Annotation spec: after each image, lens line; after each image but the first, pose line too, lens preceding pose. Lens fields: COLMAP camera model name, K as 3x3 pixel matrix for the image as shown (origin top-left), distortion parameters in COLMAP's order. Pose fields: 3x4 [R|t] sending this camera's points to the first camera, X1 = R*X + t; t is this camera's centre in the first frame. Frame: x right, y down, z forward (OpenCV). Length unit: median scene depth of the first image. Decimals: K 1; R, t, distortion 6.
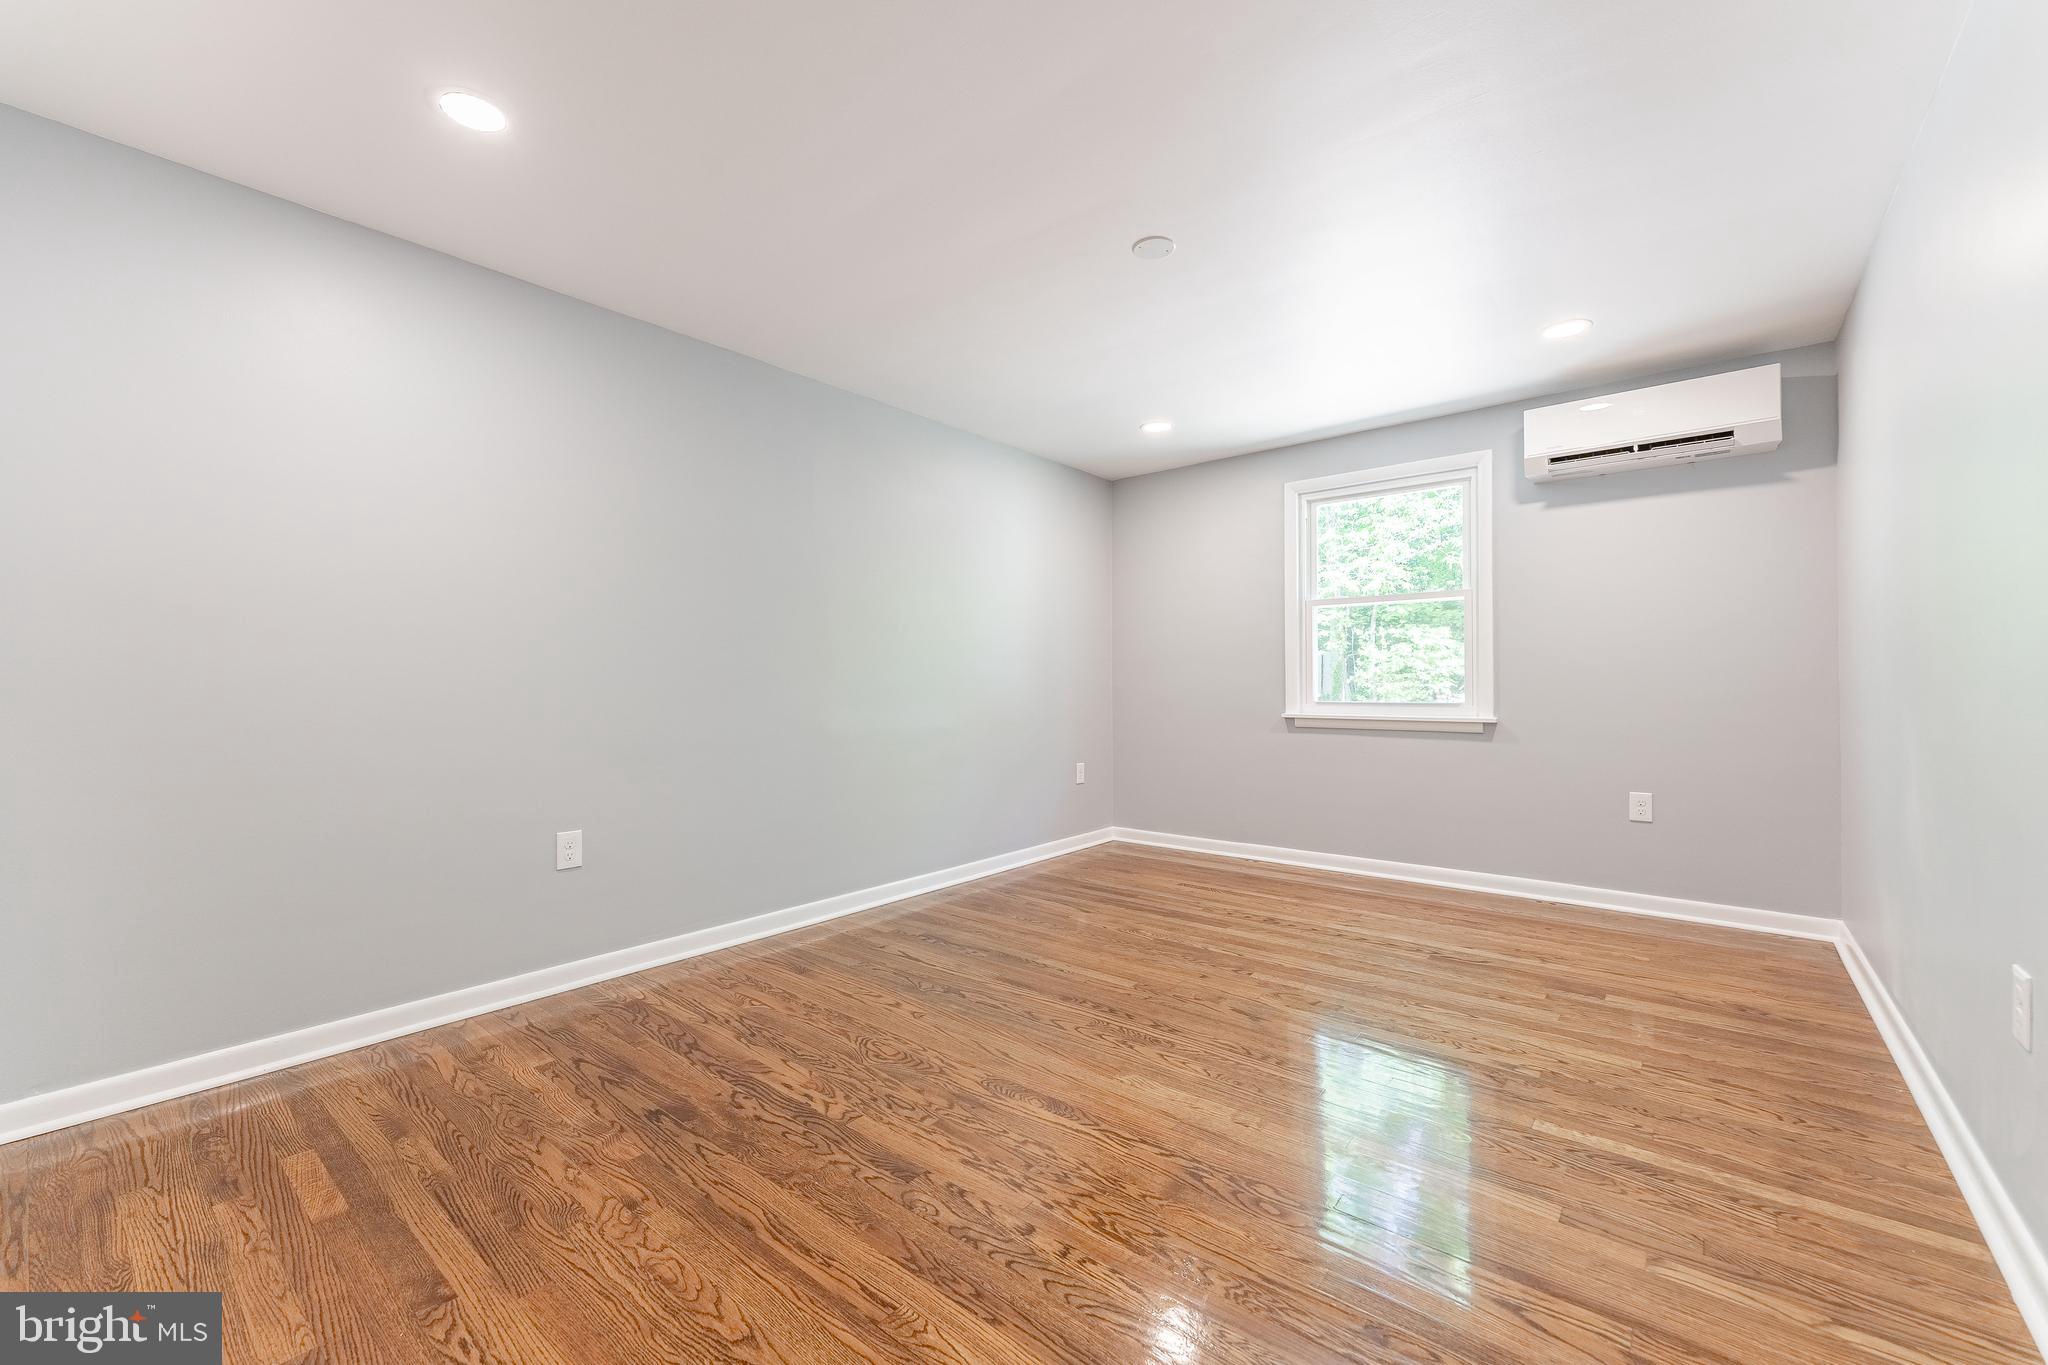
lens RADIAL K [[818.6, 0, 1022.0], [0, 818.6, 686.3], [0, 0, 1]] dist [0.001584, 0.000045]
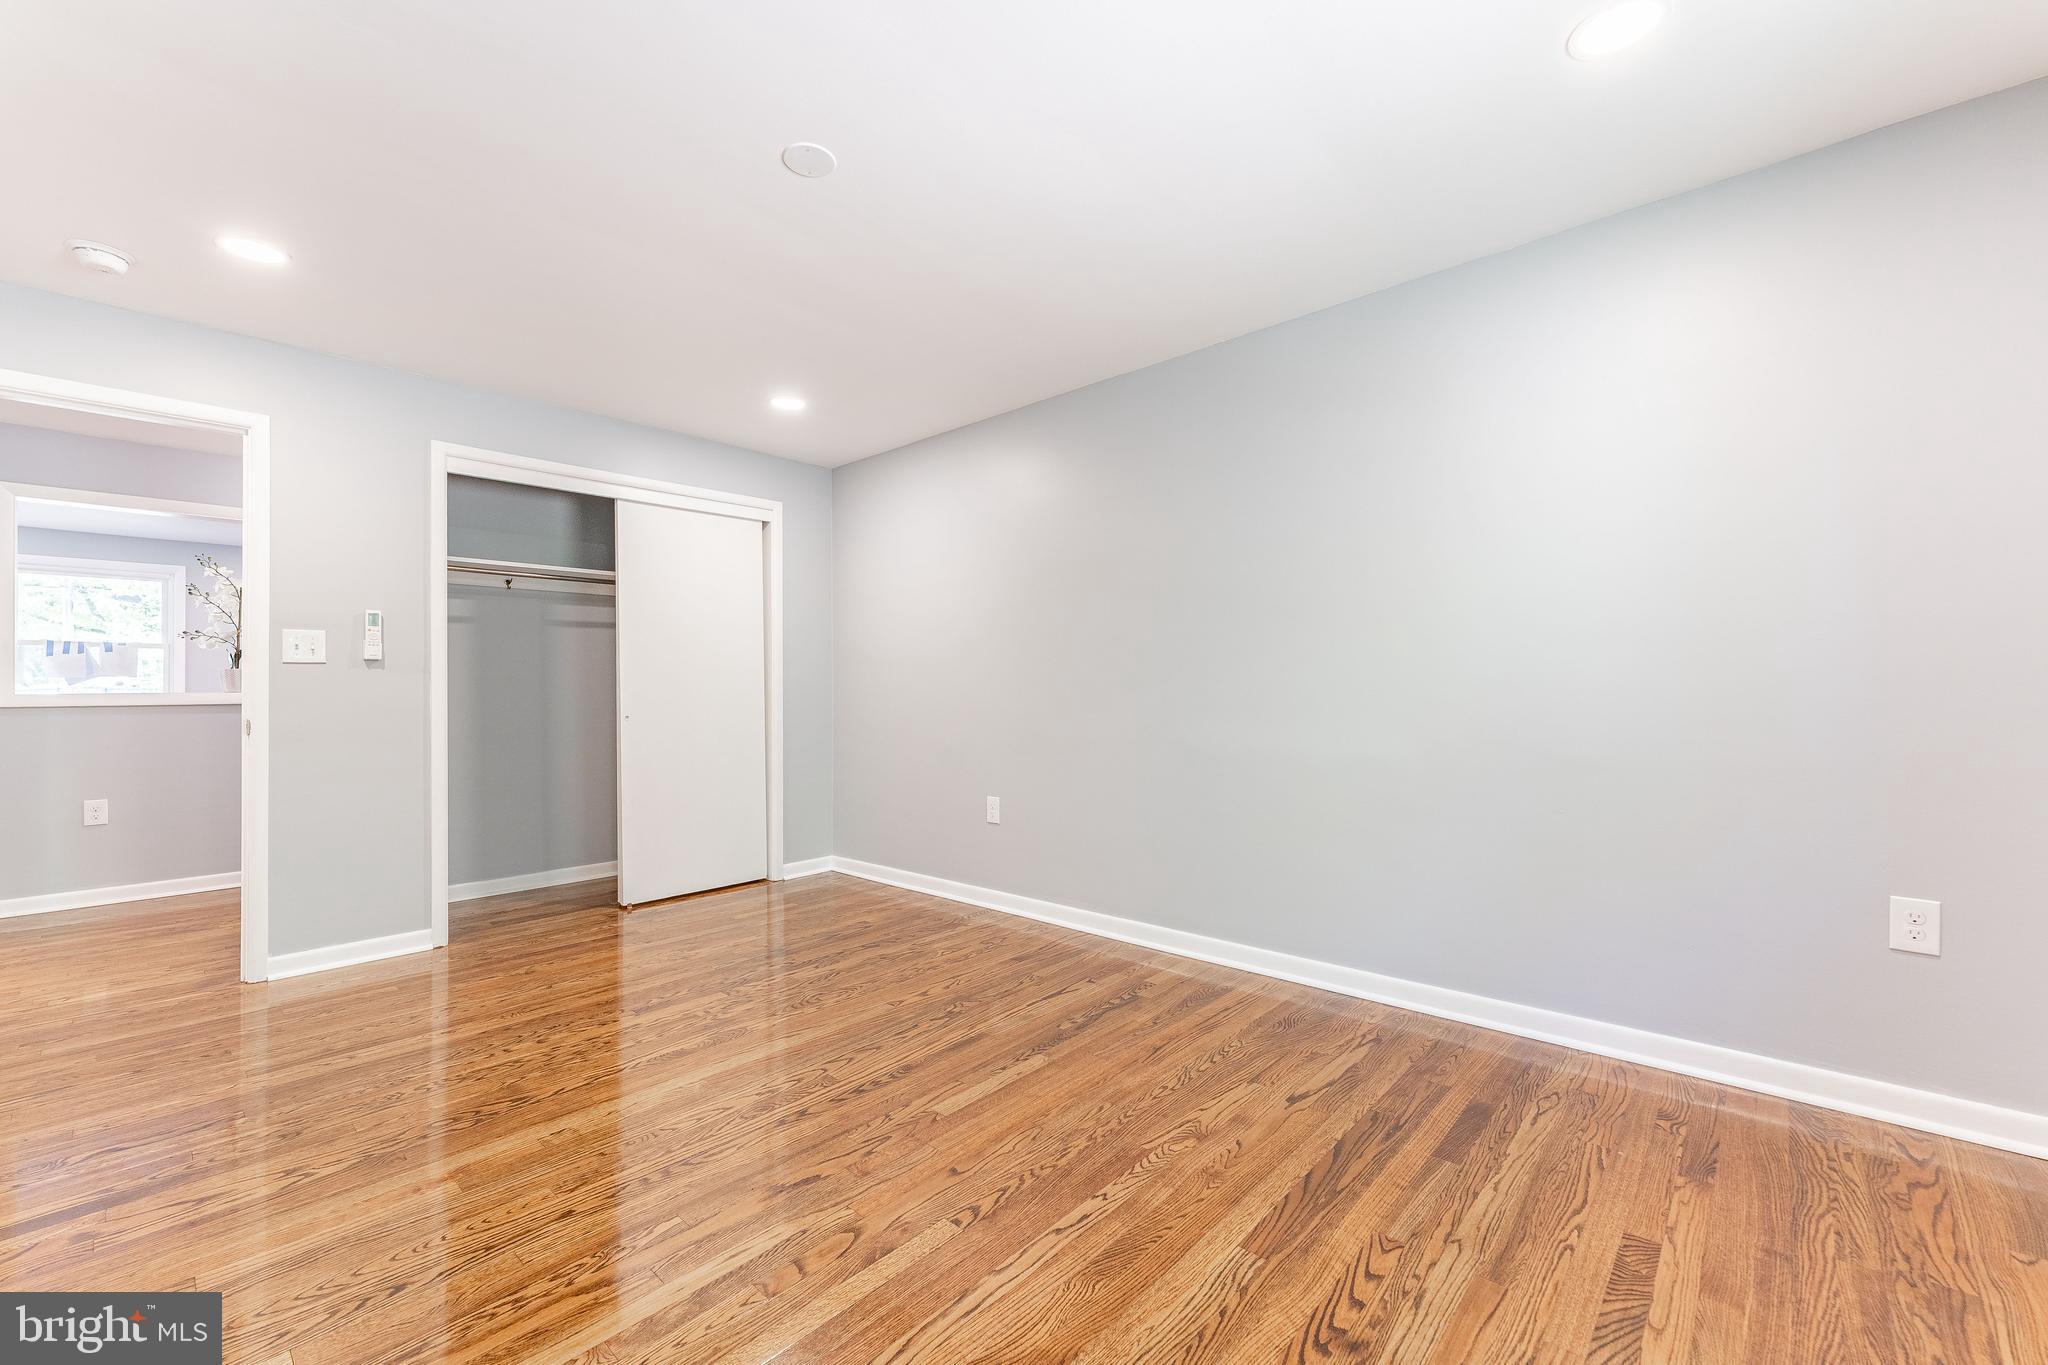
lens RADIAL K [[846.9, 0, 1035.9], [0, 846.9, 683.6], [0, 0, 1]] dist [0.002400, 0.000392]
pose [[-0.054404, -0.004863, -0.998507, 0.785342], [0.006152, 0.999968, -0.005205, -0.008493], [0.998500, -0.006426, -0.054373, 1.005686]]
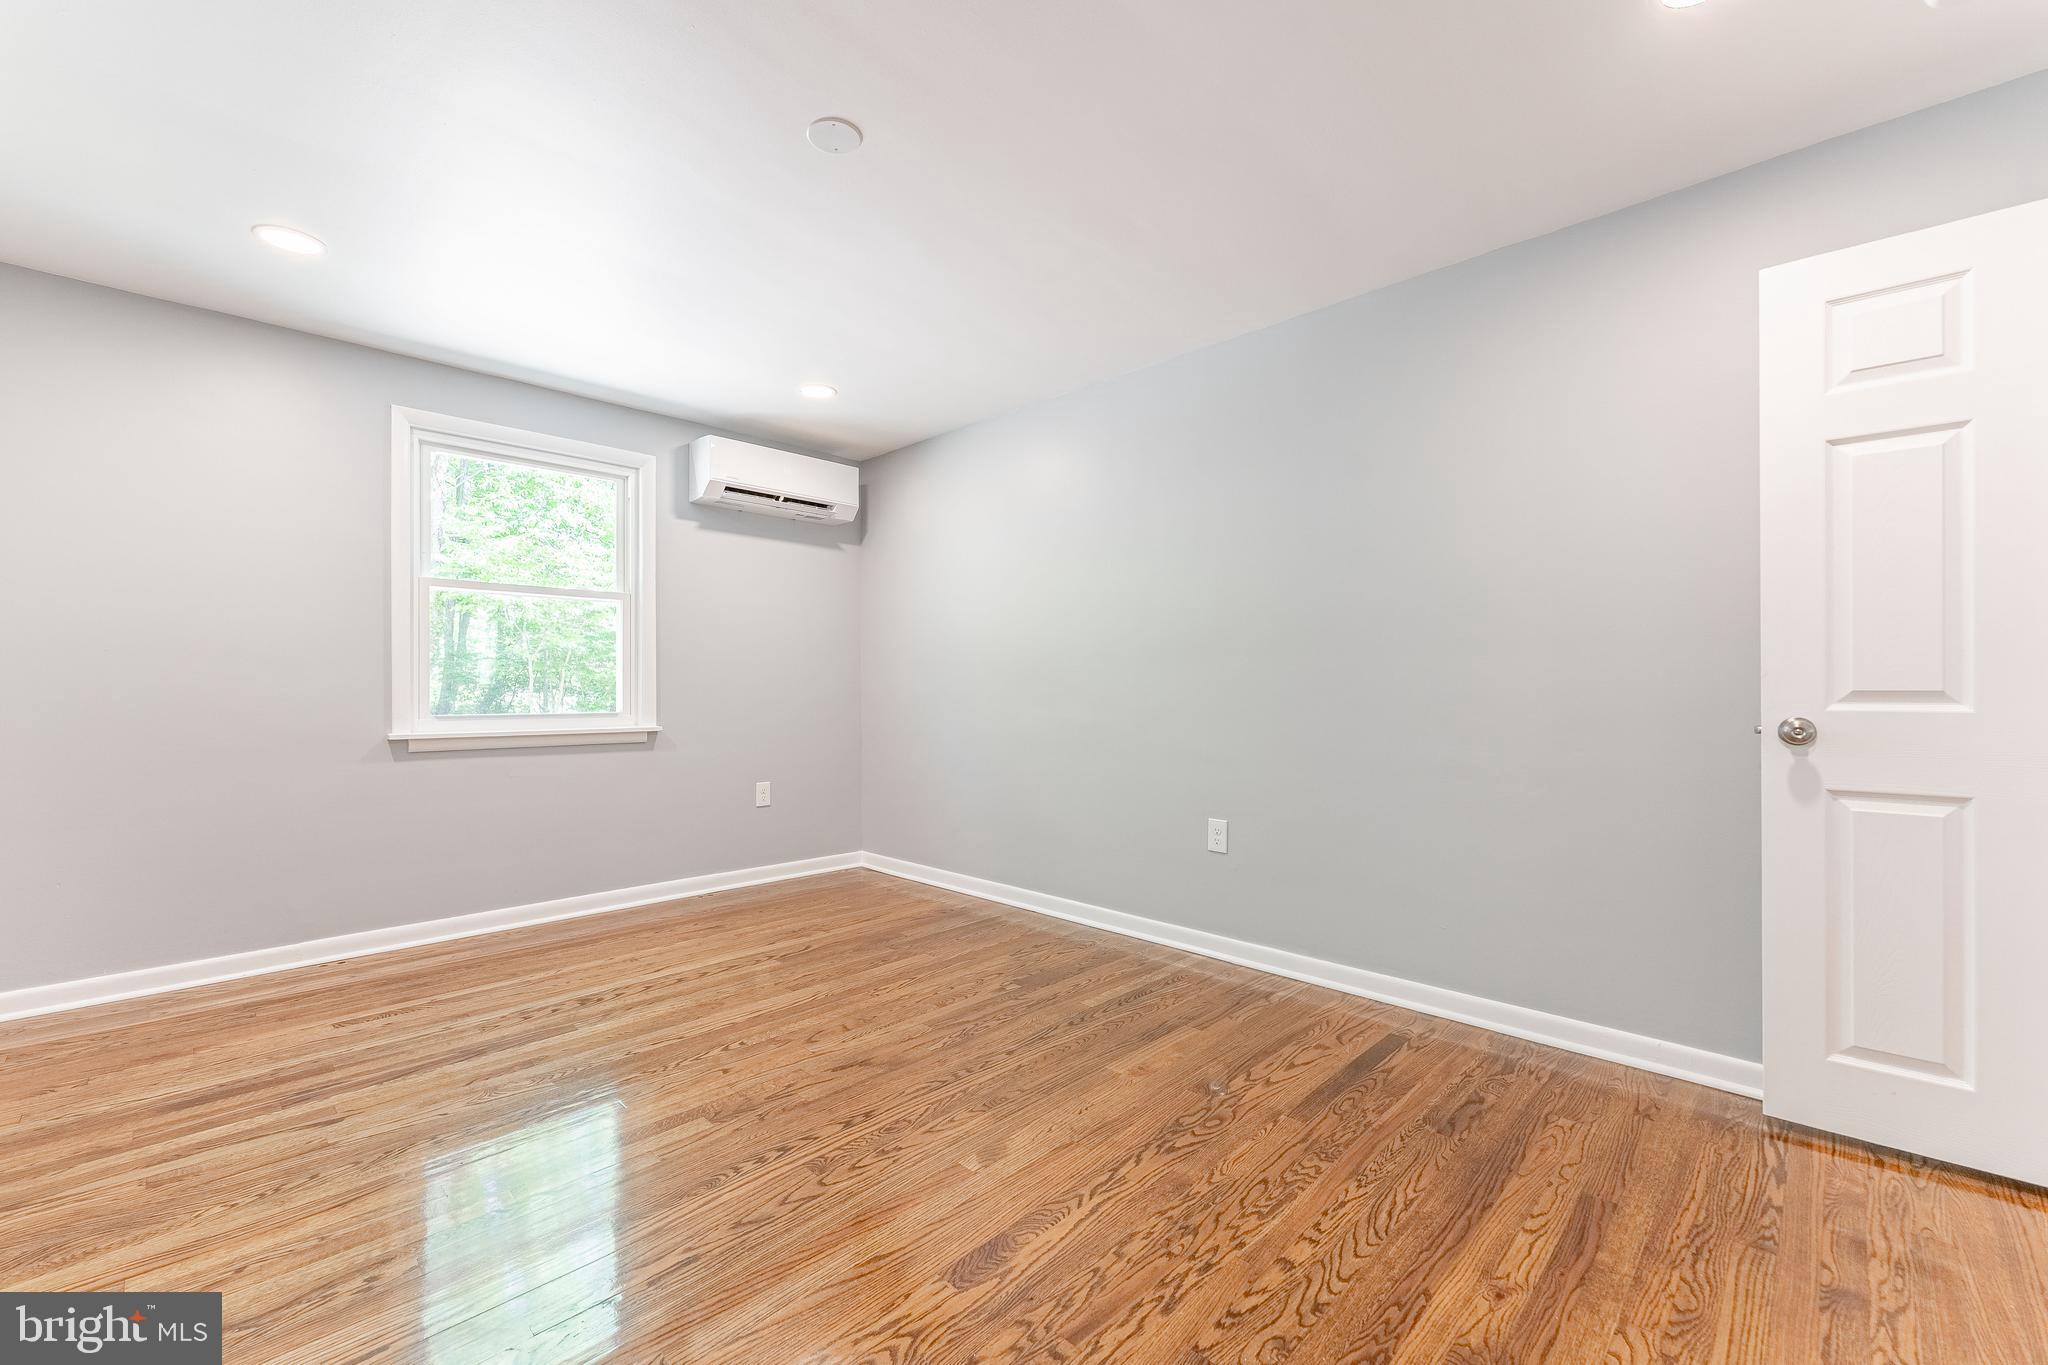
lens RADIAL K [[818.6, 0, 1022.0], [0, 818.6, 686.3], [0, 0, 1]] dist [0.001584, 0.000045]
pose [[0.095041, 0.008560, 0.995437, -0.477372], [0.003178, 0.999955, -0.008902, 0.000700], [-0.995468, 0.004009, 0.095010, 0.593189]]
